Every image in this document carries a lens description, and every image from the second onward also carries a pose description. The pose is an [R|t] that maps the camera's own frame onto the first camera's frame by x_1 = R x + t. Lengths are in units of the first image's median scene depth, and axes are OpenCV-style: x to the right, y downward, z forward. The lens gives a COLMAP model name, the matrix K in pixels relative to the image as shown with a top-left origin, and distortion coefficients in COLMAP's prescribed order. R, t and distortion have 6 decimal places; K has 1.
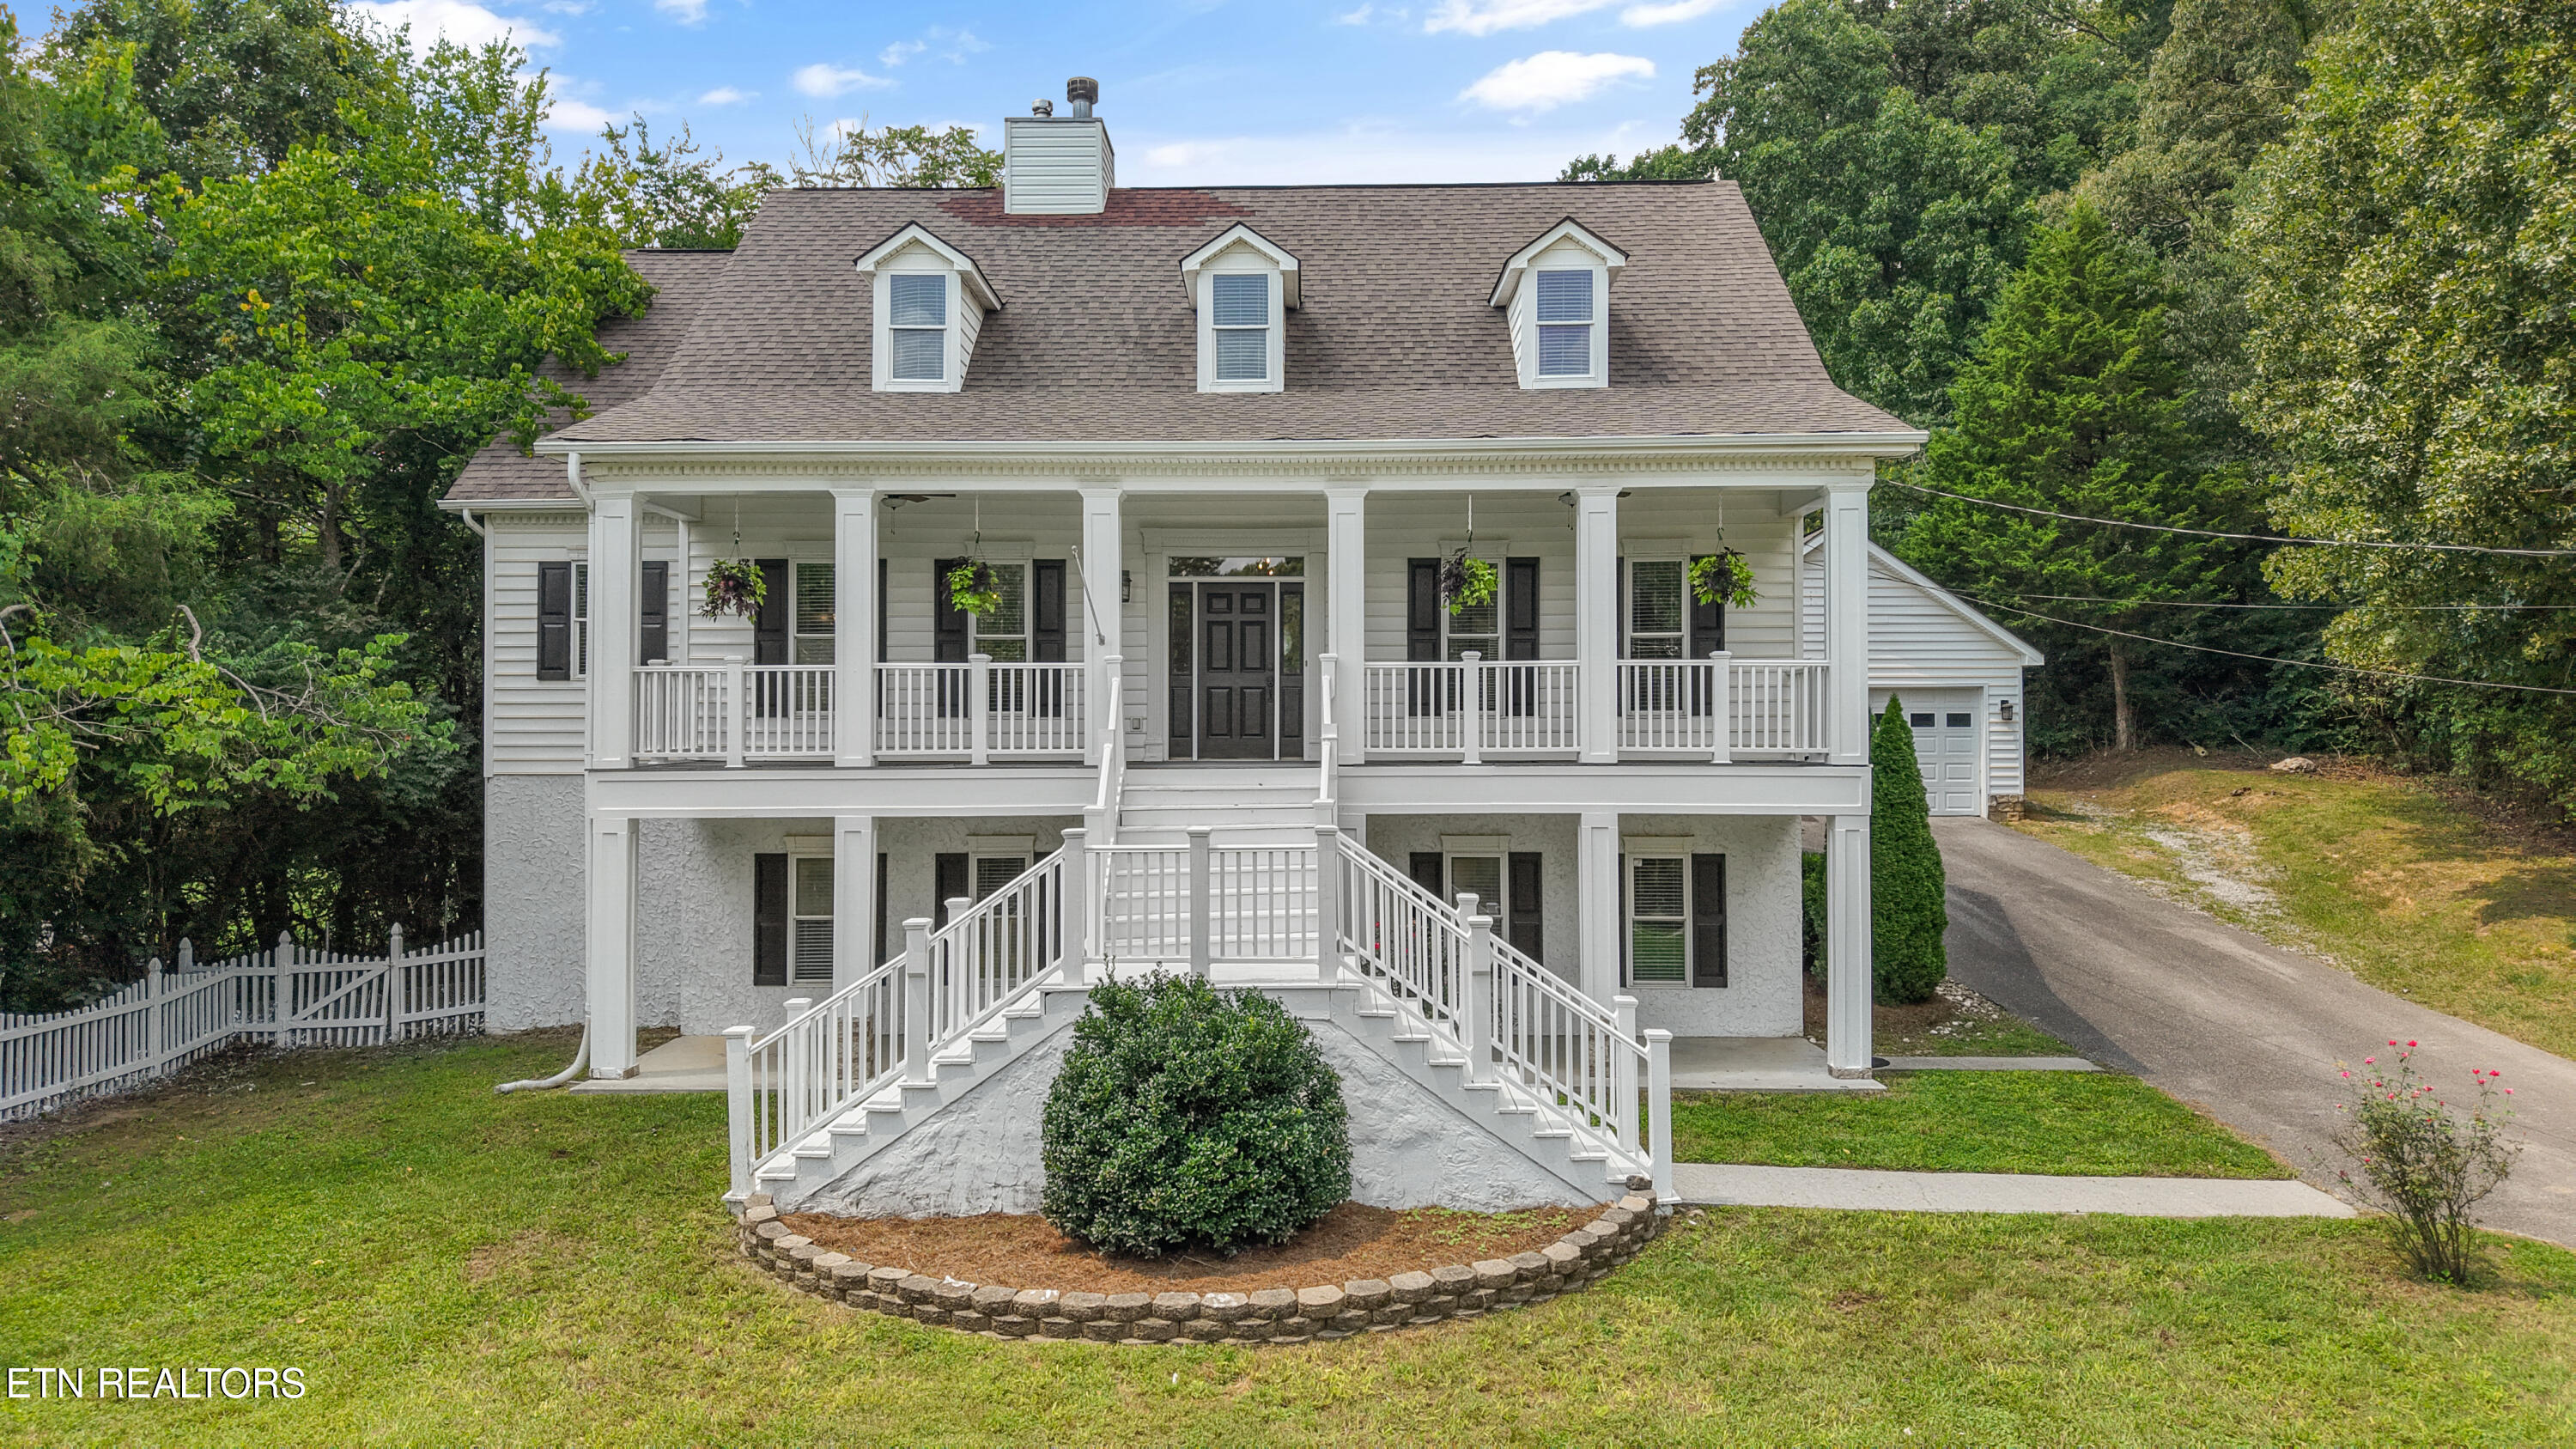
lens RADIAL K [[1716.0, 0, 1282.3], [0, 1716.0, 727.5], [0, 0, 1]] dist [0.002397, -0.002243]
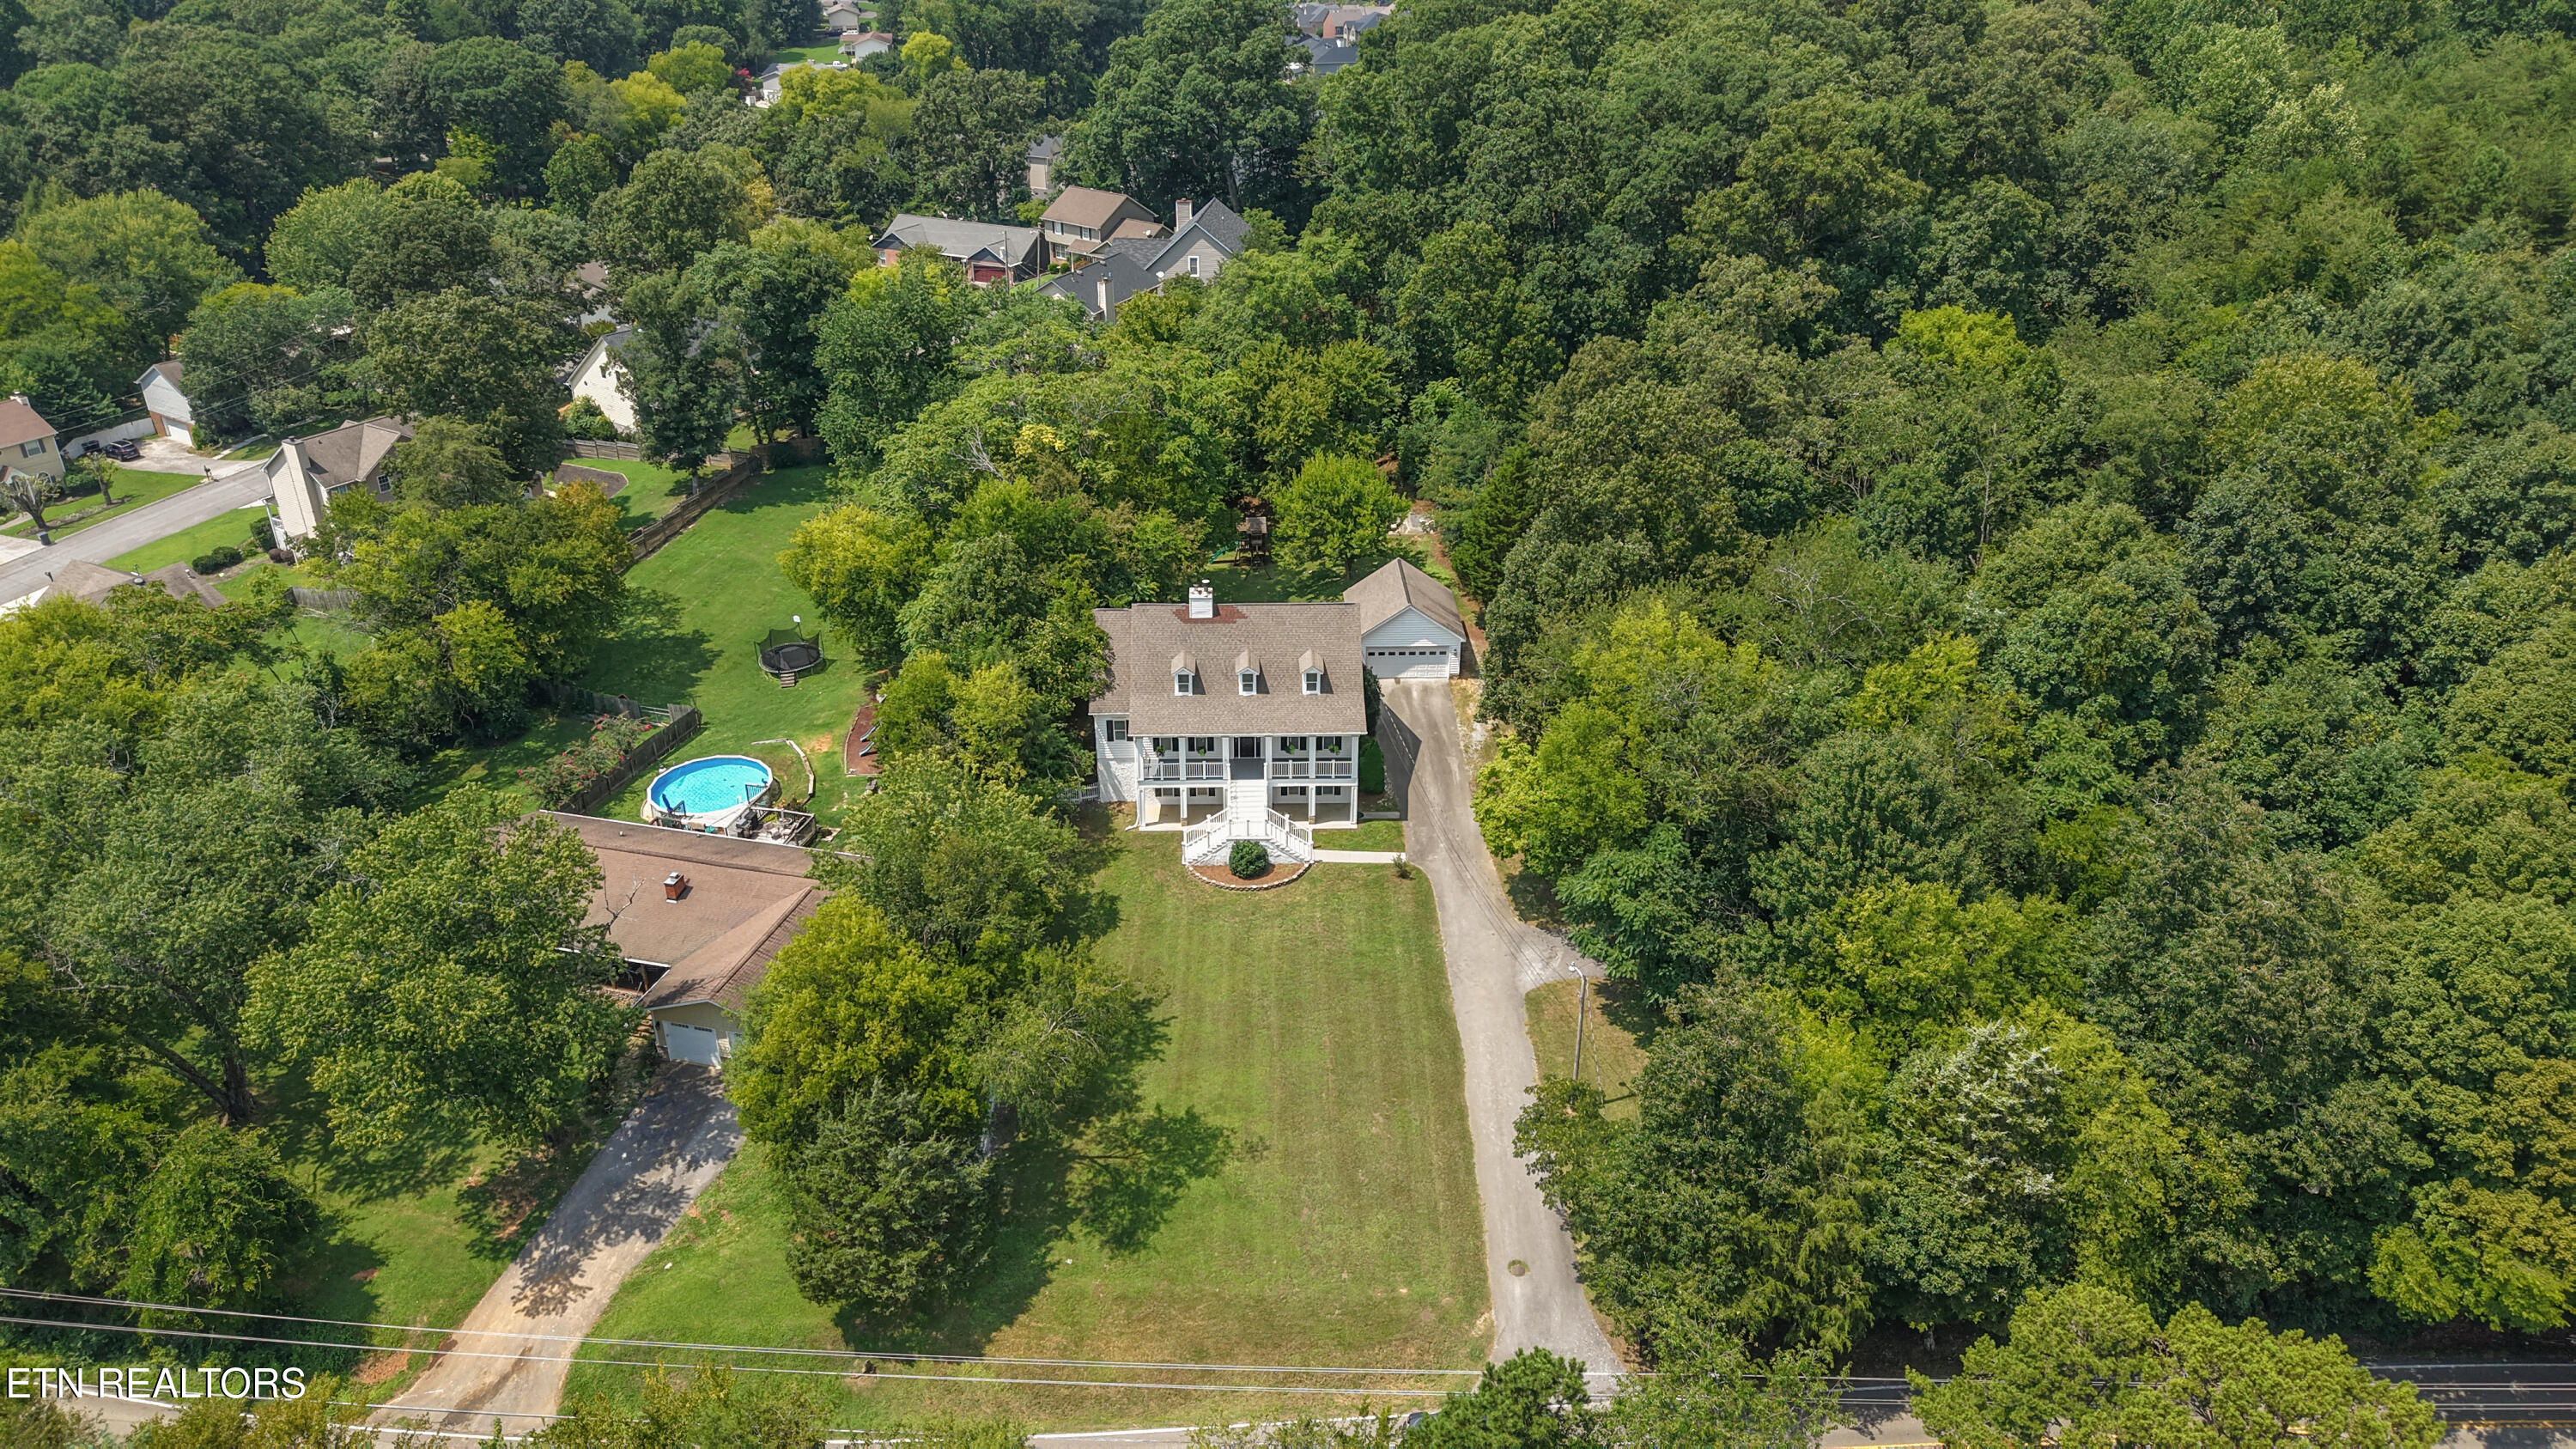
lens RADIAL K [[1716.0, 0, 1286.6], [0, 1716.0, 725.7], [0, 0, 1]] dist [0.002397, -0.002243]
pose [[0.998946, -0.019039, 0.041770, -0.122254], [-0.002965, 0.881275, 0.472594, -2.506564], [-0.045808, -0.472219, 0.880290, -3.507387]]
